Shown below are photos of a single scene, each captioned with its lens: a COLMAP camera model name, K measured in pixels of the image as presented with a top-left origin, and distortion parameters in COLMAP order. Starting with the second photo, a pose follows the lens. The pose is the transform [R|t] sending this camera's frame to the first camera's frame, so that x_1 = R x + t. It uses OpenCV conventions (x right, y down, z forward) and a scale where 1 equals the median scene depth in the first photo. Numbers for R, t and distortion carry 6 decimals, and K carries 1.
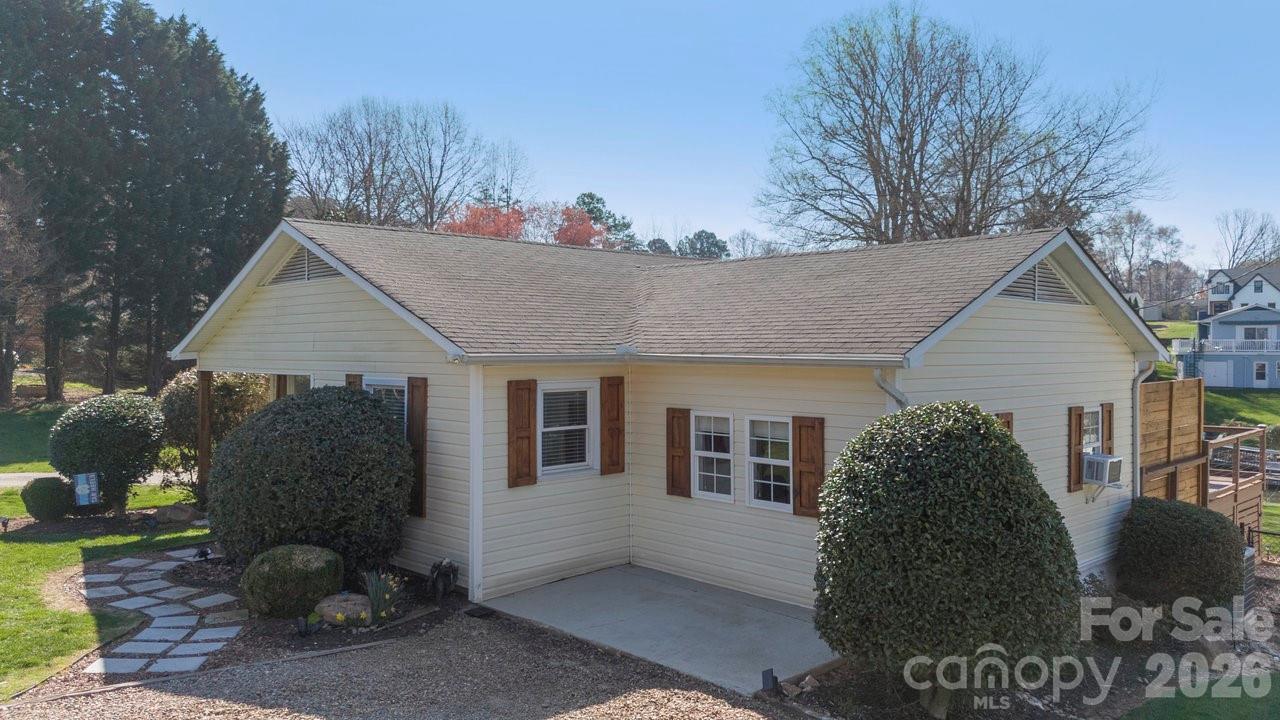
lens RADIAL K [[931.8, 0, 640.0], [0, 931.8, 360.0], [0, 0, 1]] dist [0.068378, -0.079029]
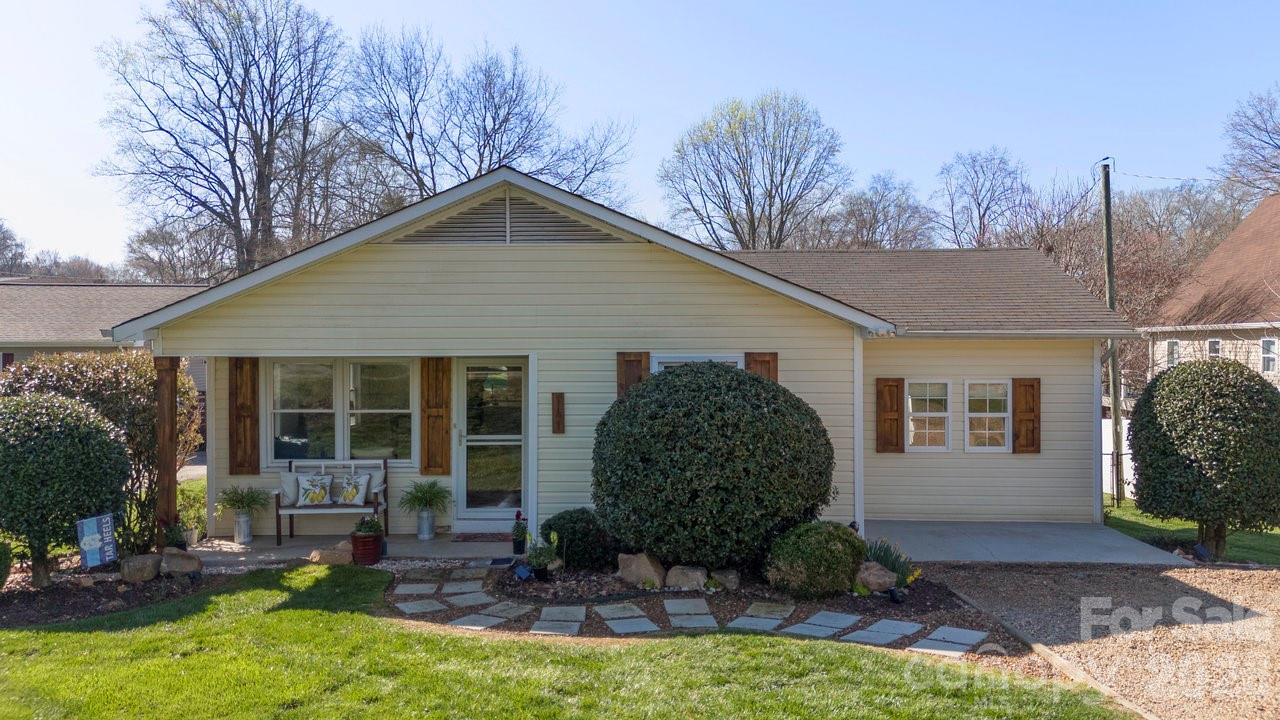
lens RADIAL K [[931.8, 0, 640.0], [0, 931.8, 360.0], [0, 0, 1]] dist [0.068378, -0.079029]
pose [[0.717948, -0.011673, 0.695999, -1.062645], [0.010277, 0.999928, 0.006168, 0.019825], [-0.696021, 0.002725, 0.718016, 0.397534]]
